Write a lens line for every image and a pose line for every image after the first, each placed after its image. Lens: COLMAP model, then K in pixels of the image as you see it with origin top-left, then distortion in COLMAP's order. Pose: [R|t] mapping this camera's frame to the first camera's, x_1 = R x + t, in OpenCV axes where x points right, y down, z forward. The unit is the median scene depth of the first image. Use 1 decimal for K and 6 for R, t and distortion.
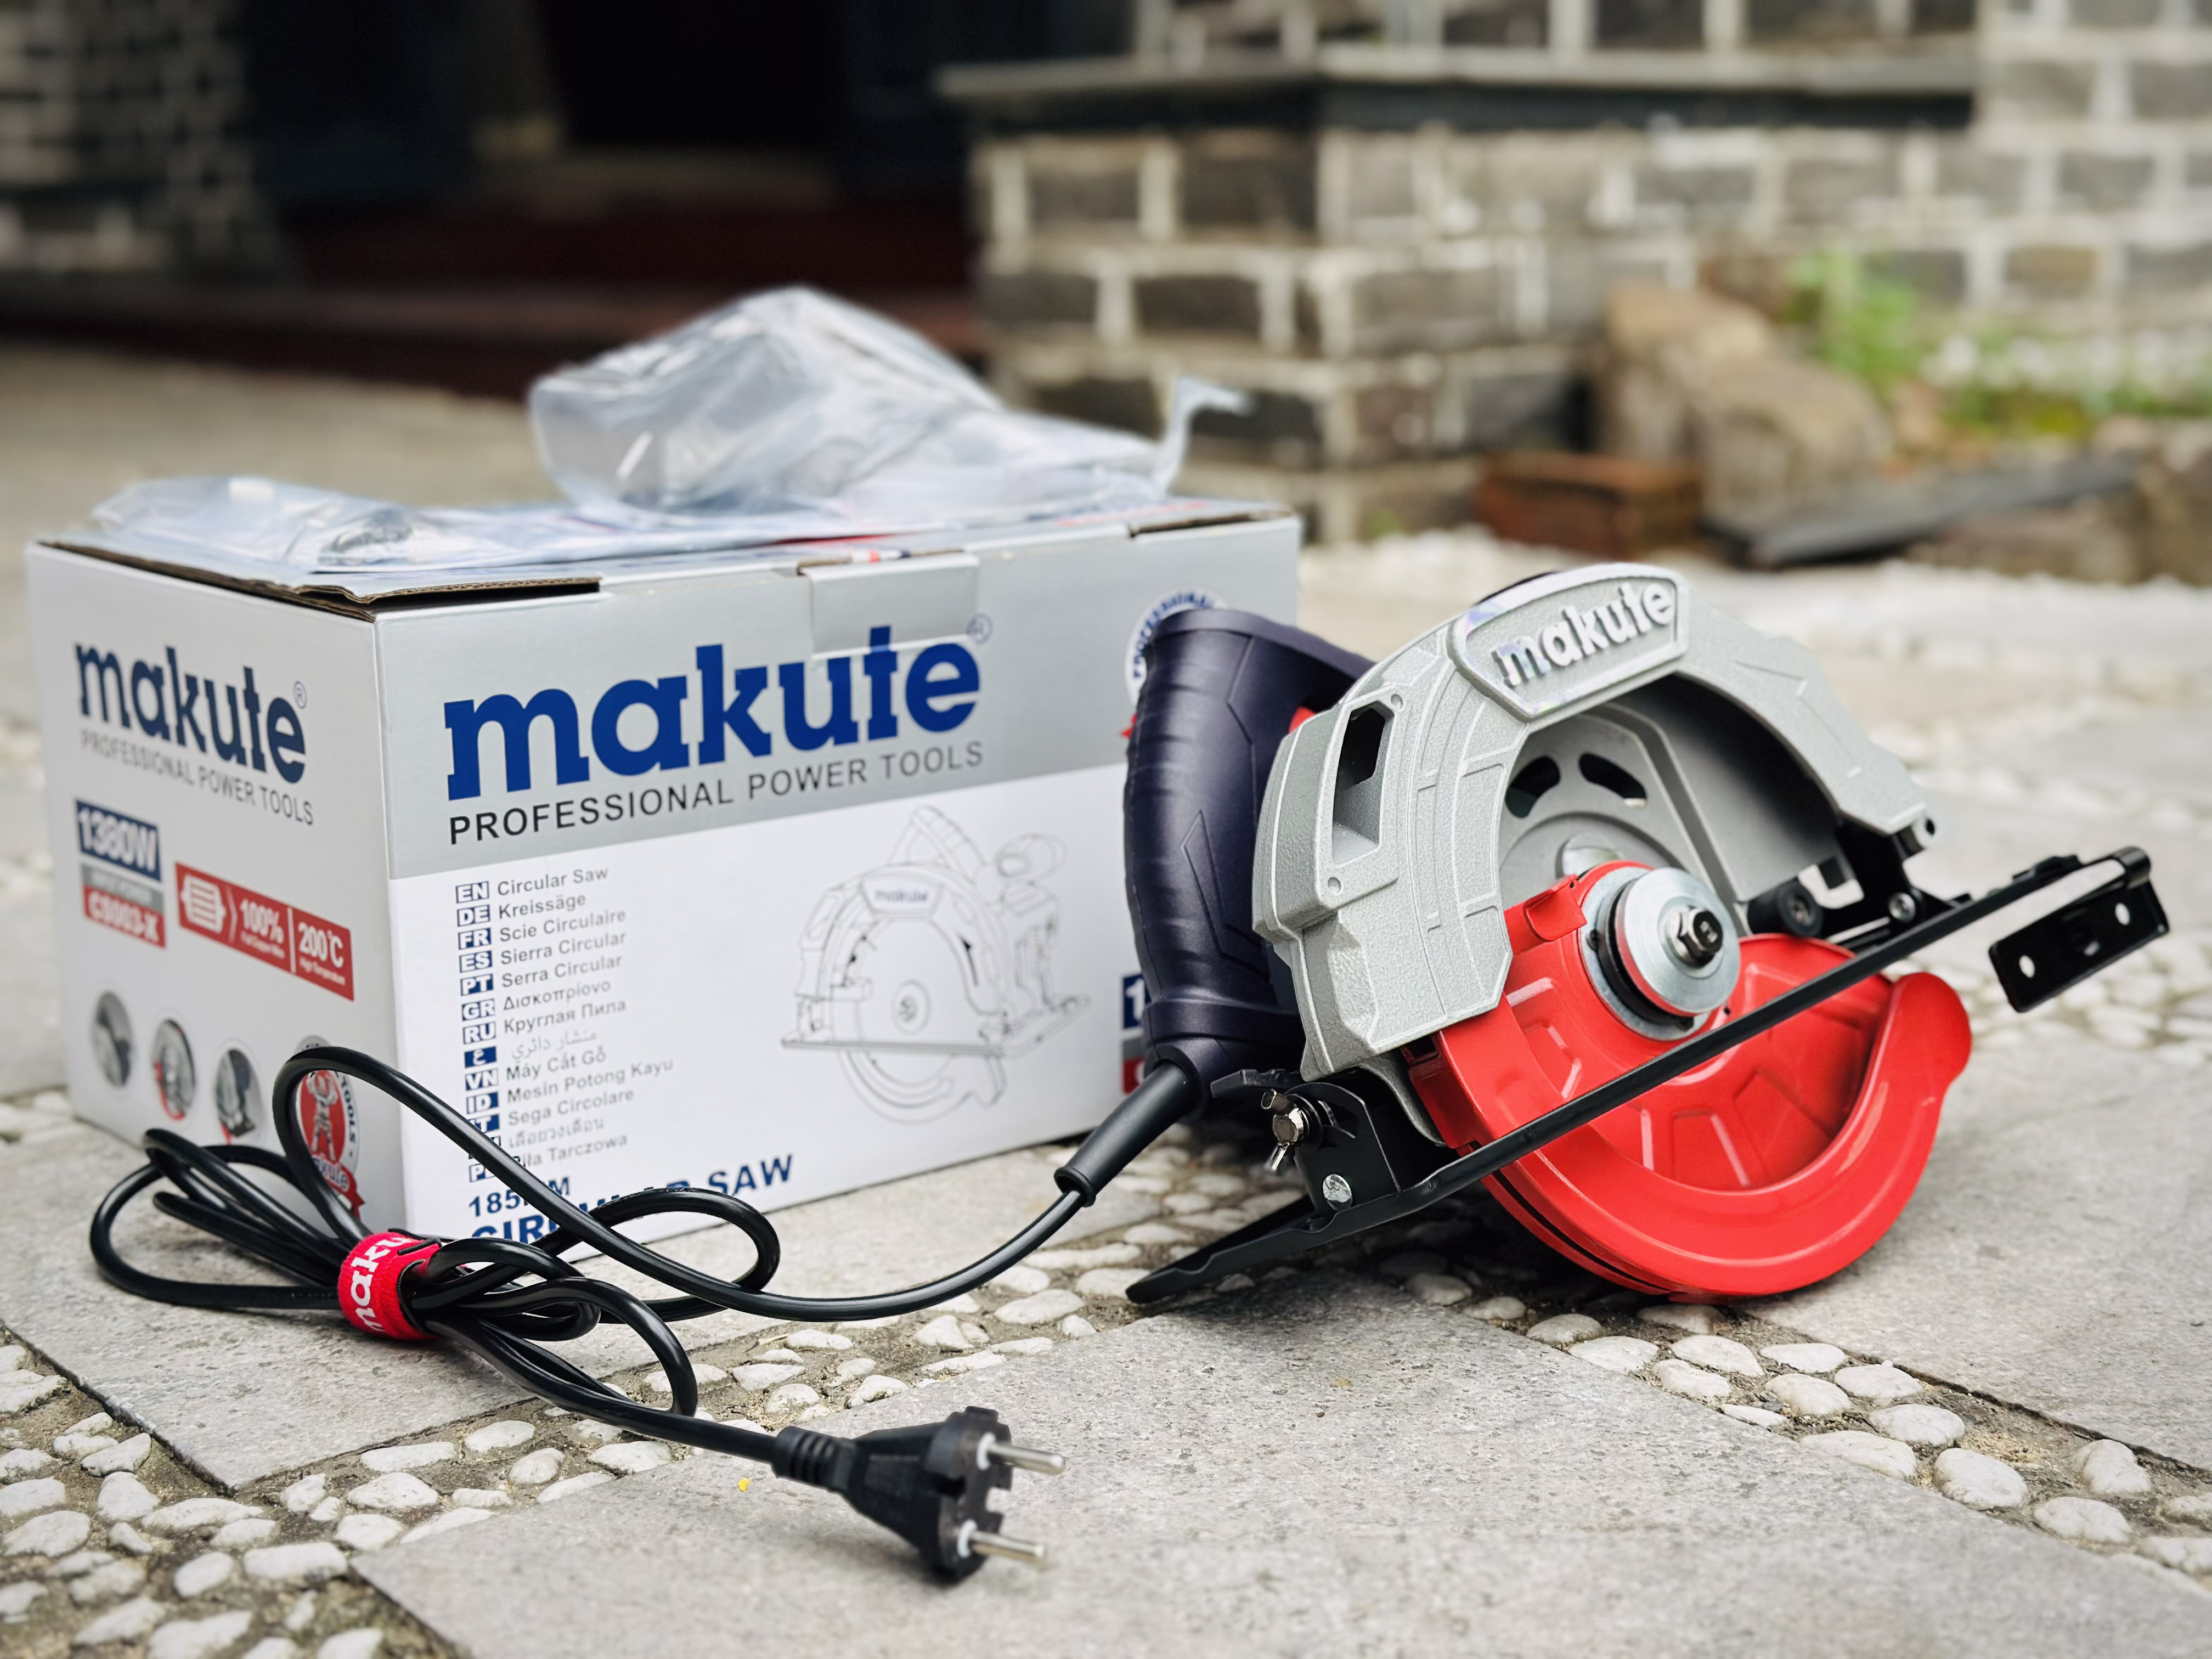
lens RADIAL K [[3104.6, 0, 1110.3], [0, 3104.6, 842.3], [0, 0, 1]] dist [0.108257, 0.000000]
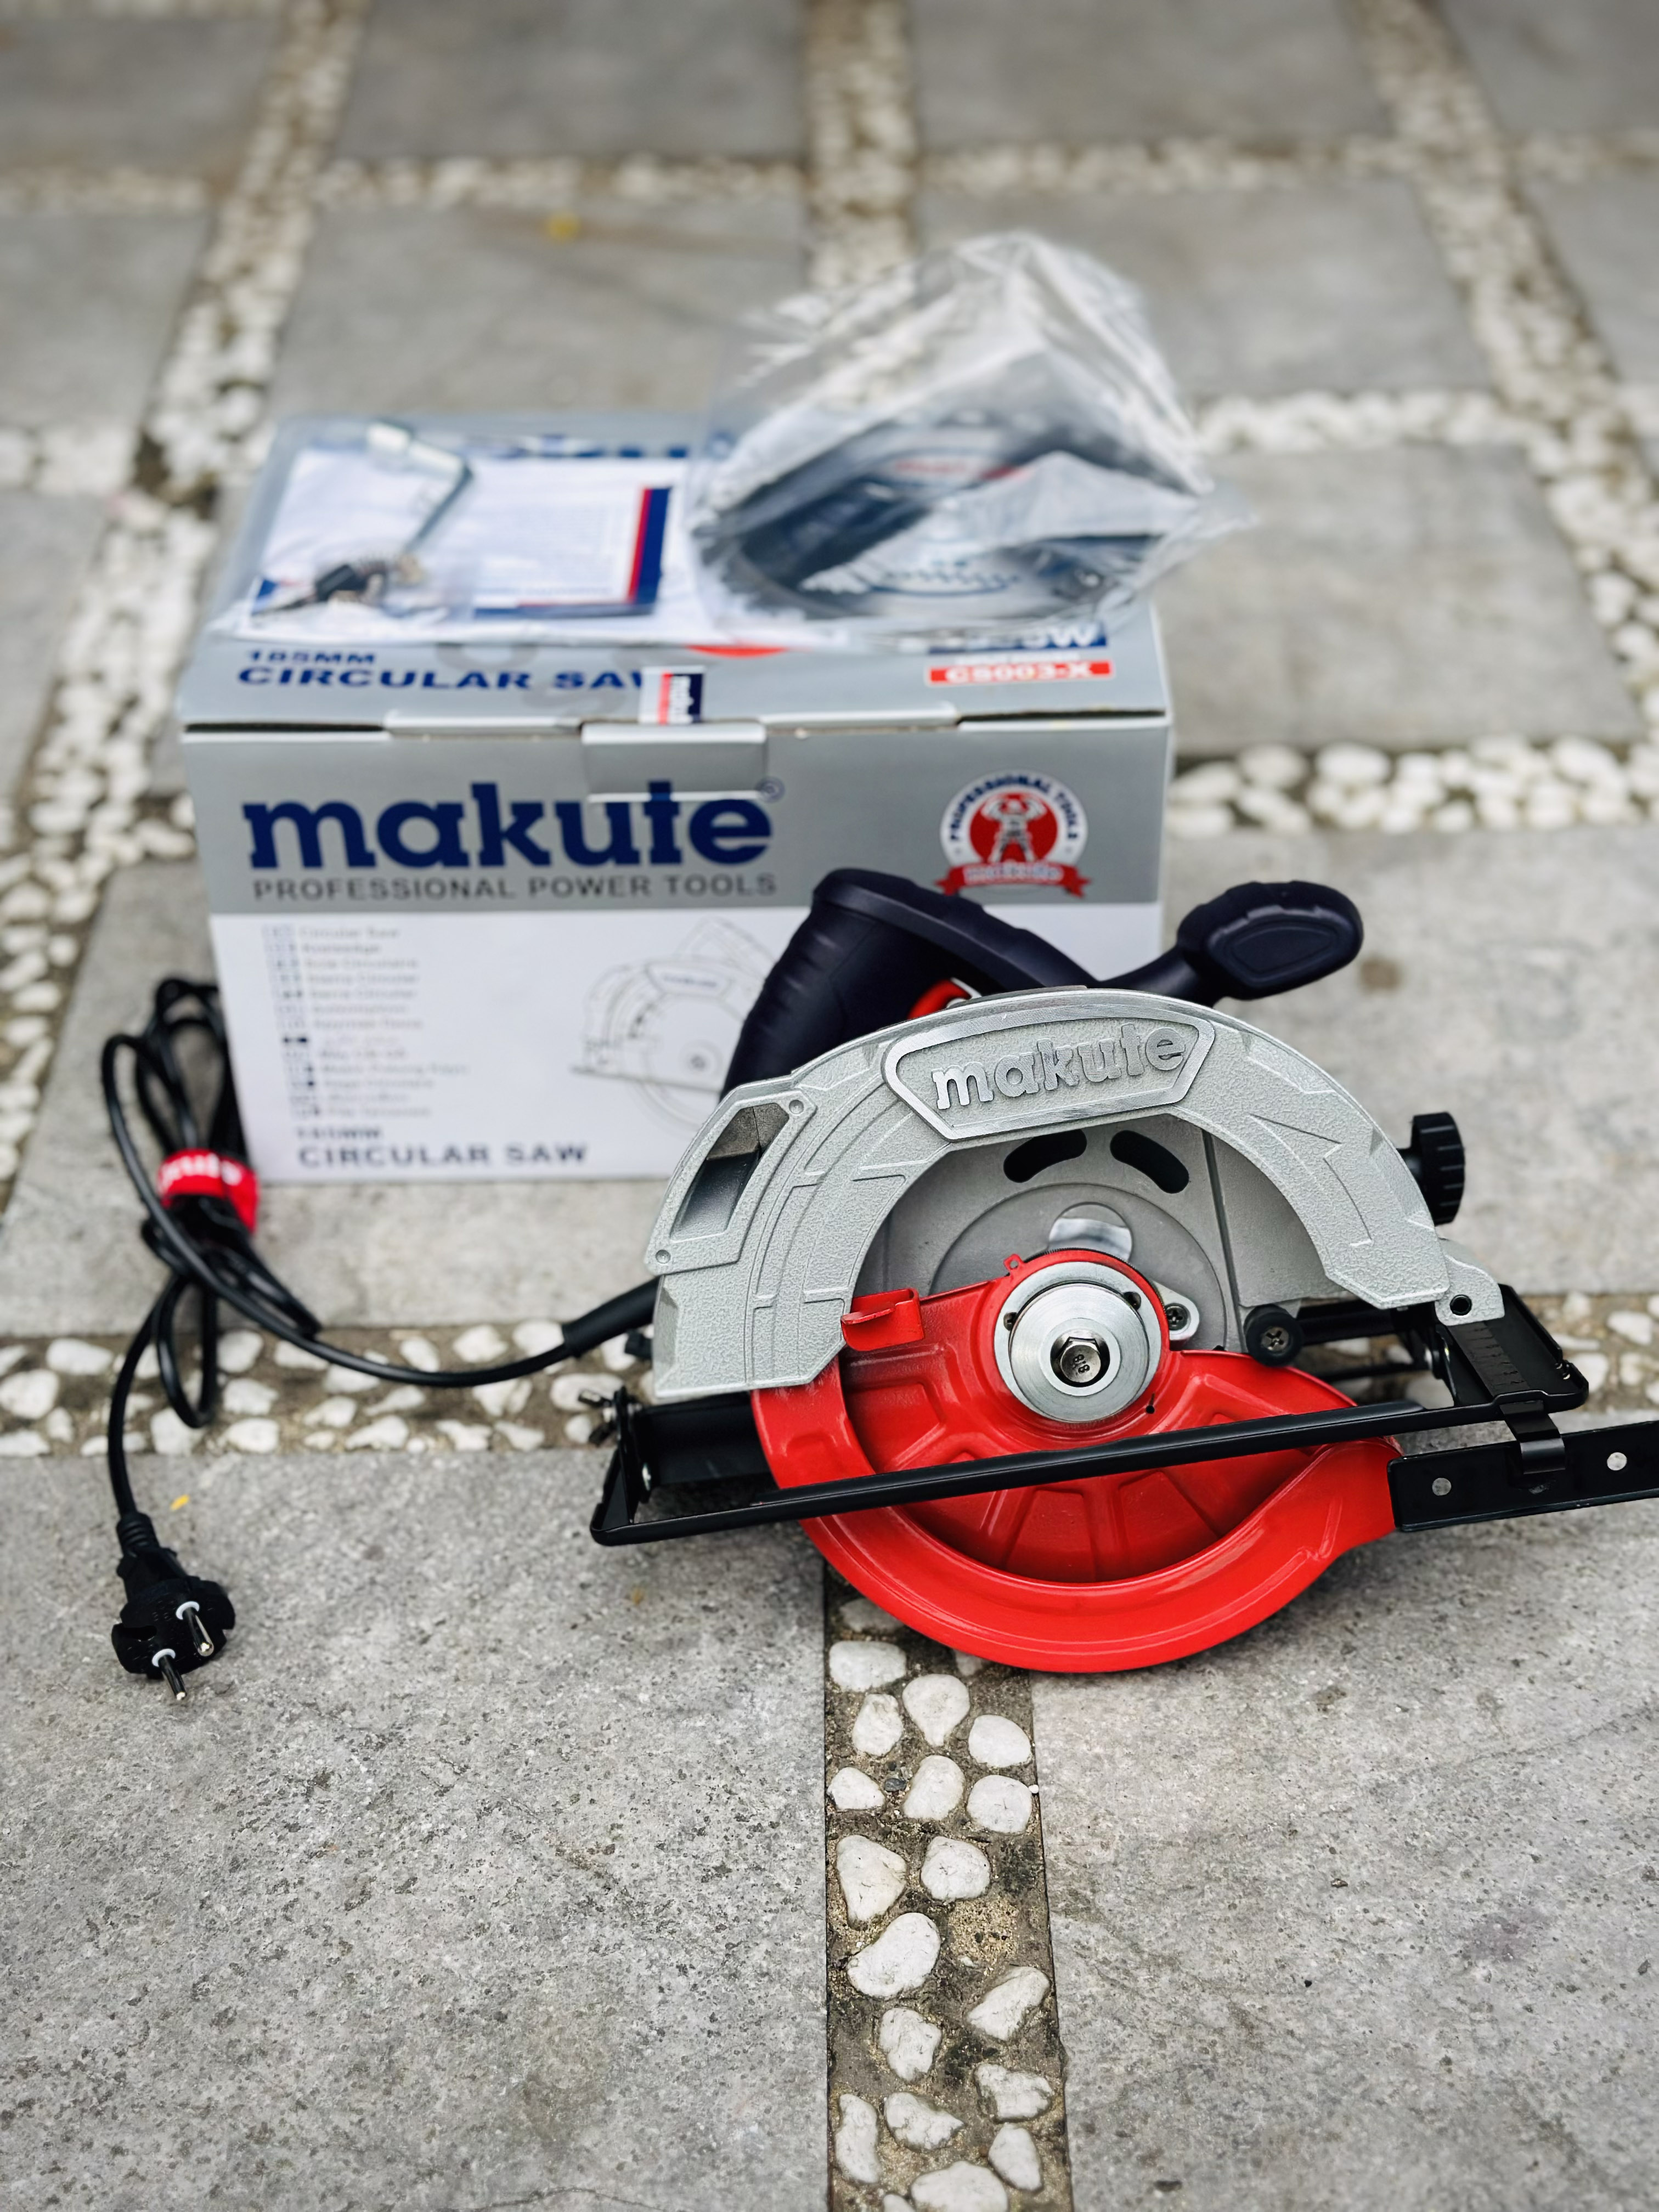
lens RADIAL K [[3104.6, 0, 813.1], [0, 3104.6, 1095.7], [0, 0, 1]] dist [0.108257, 0.000000]
pose [[0.774679, 0.379718, -0.505655, 0.607372], [-0.117827, 0.872312, 0.474541, -0.532901], [0.621280, -0.308037, 0.720503, 0.192429]]
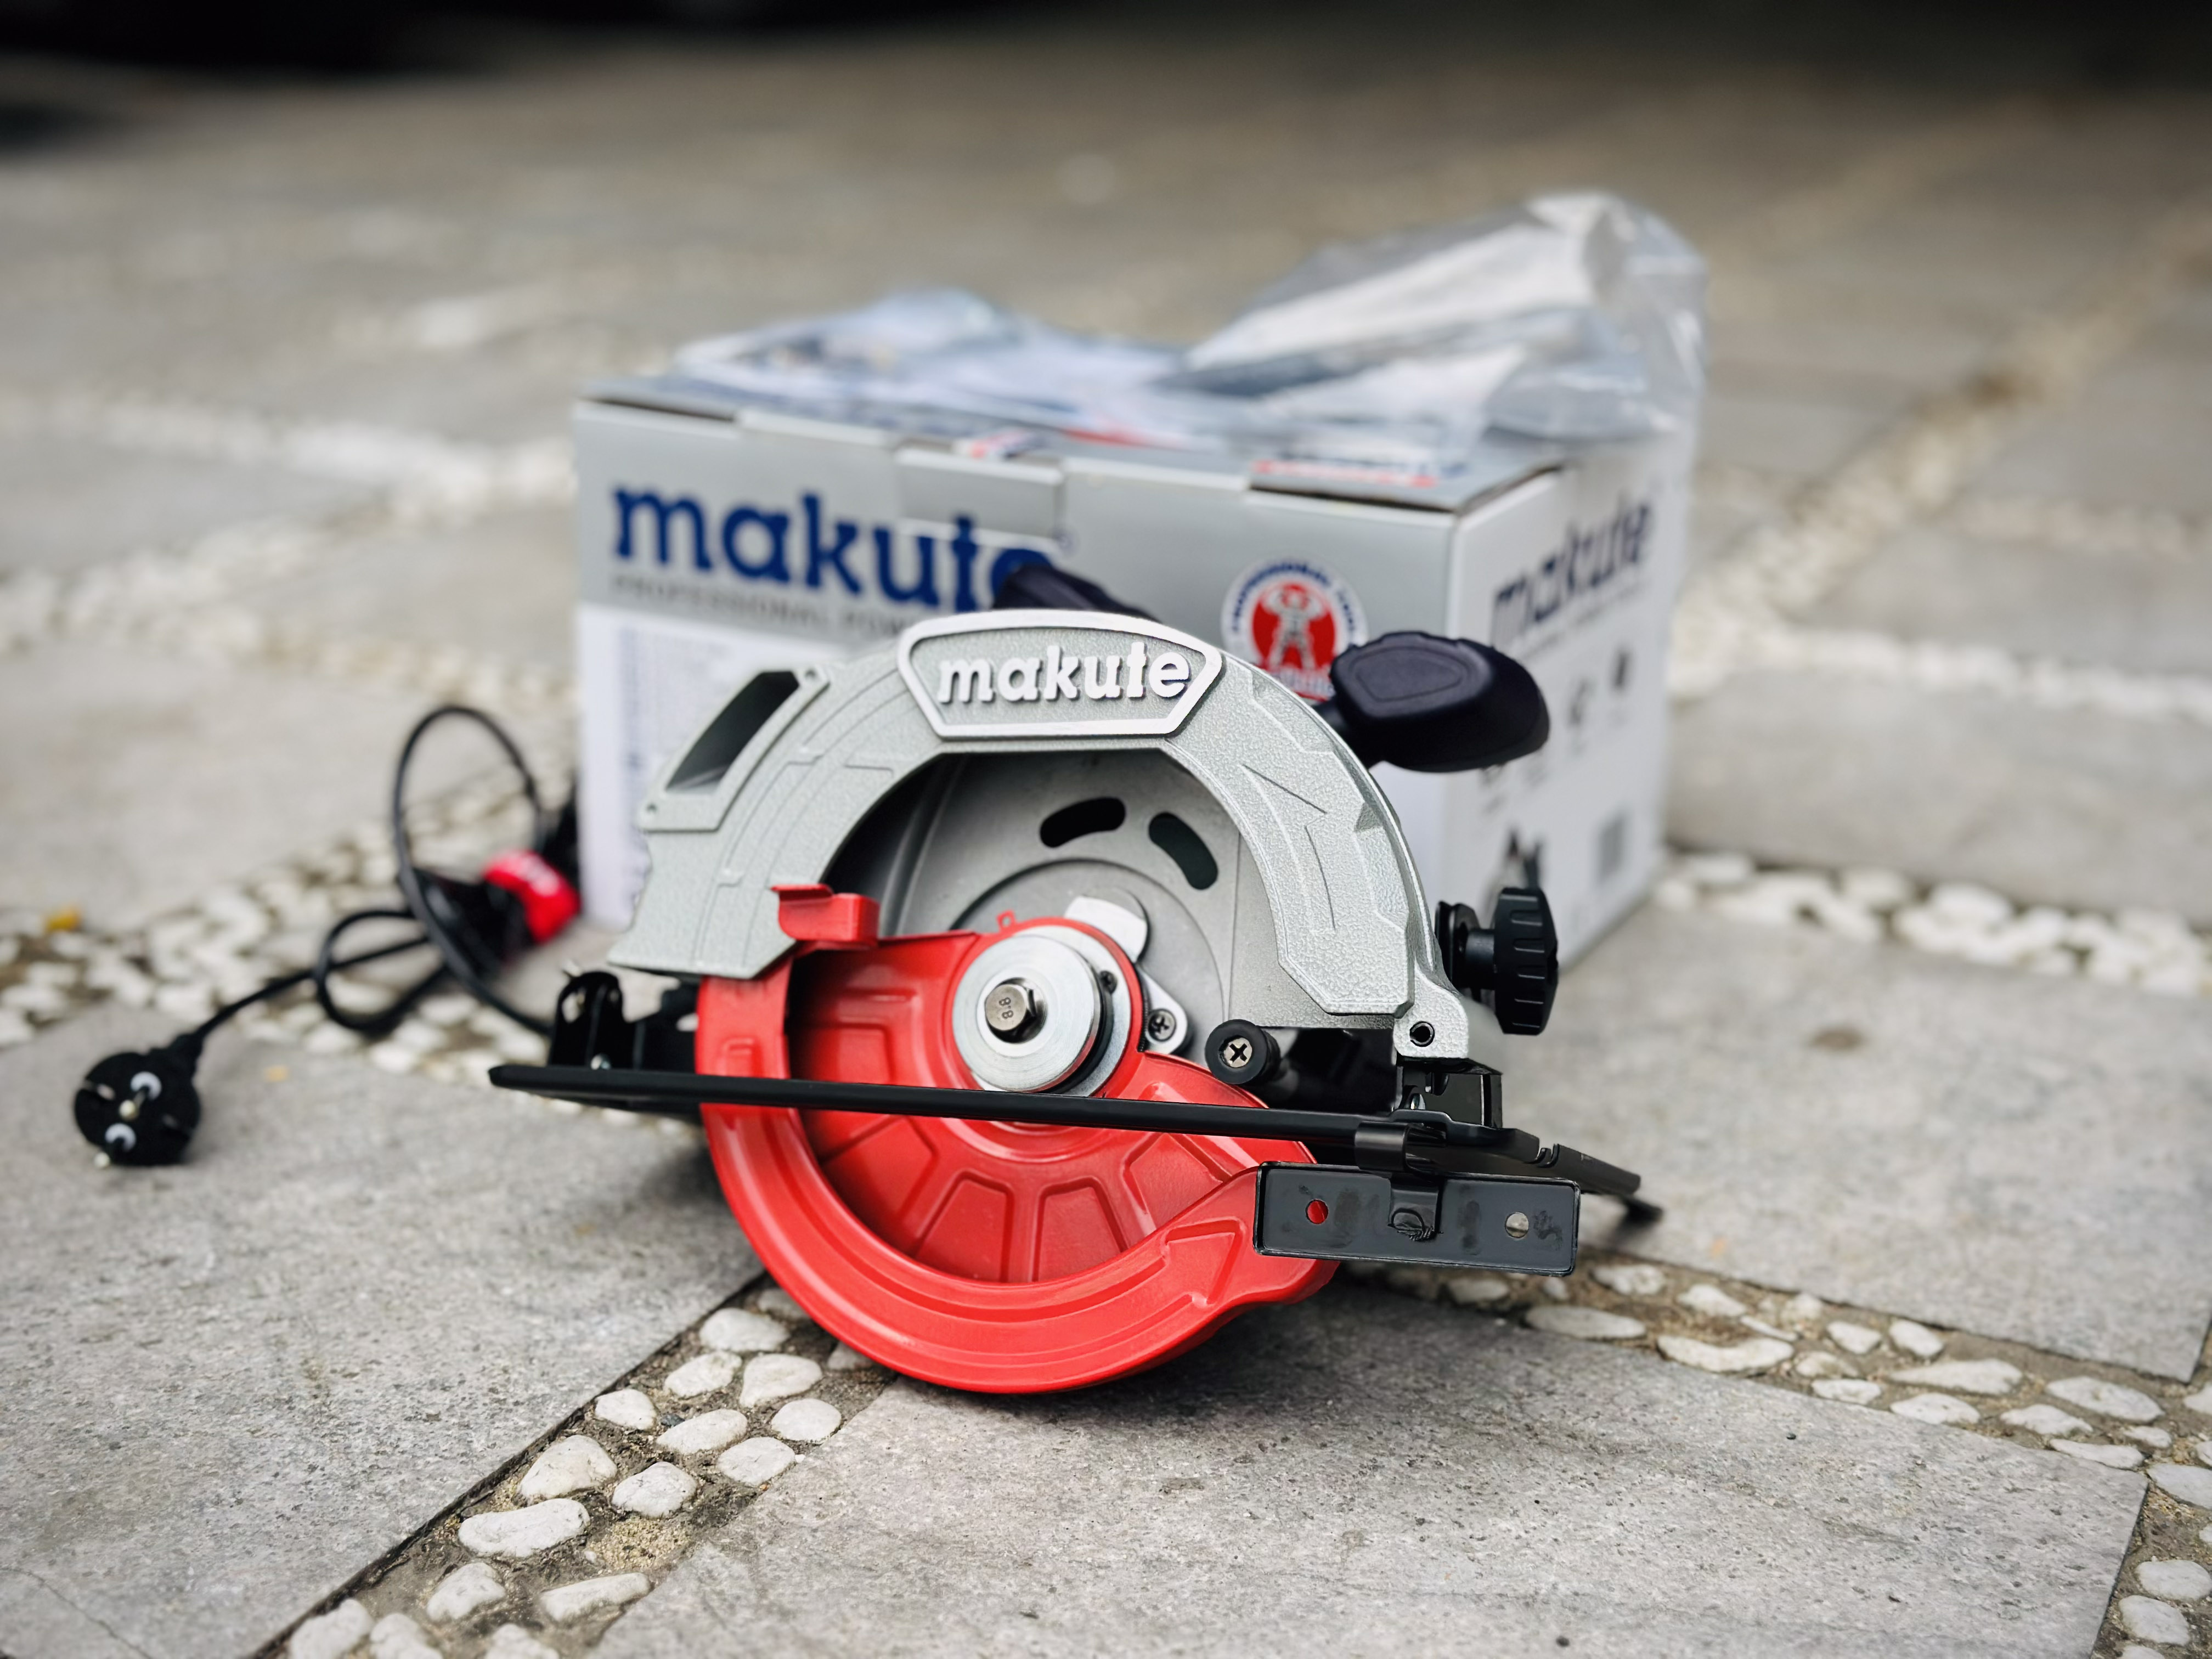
lens RADIAL K [[3104.6, 0, 1115.7], [0, 3104.6, 822.0], [0, 0, 1]] dist [0.108257, 0.000000]
pose [[0.412405, 0.308737, -0.857090, 0.970148], [-0.216483, 0.947085, 0.236990, -0.249656], [0.884905, 0.087810, 0.457420, 0.571977]]
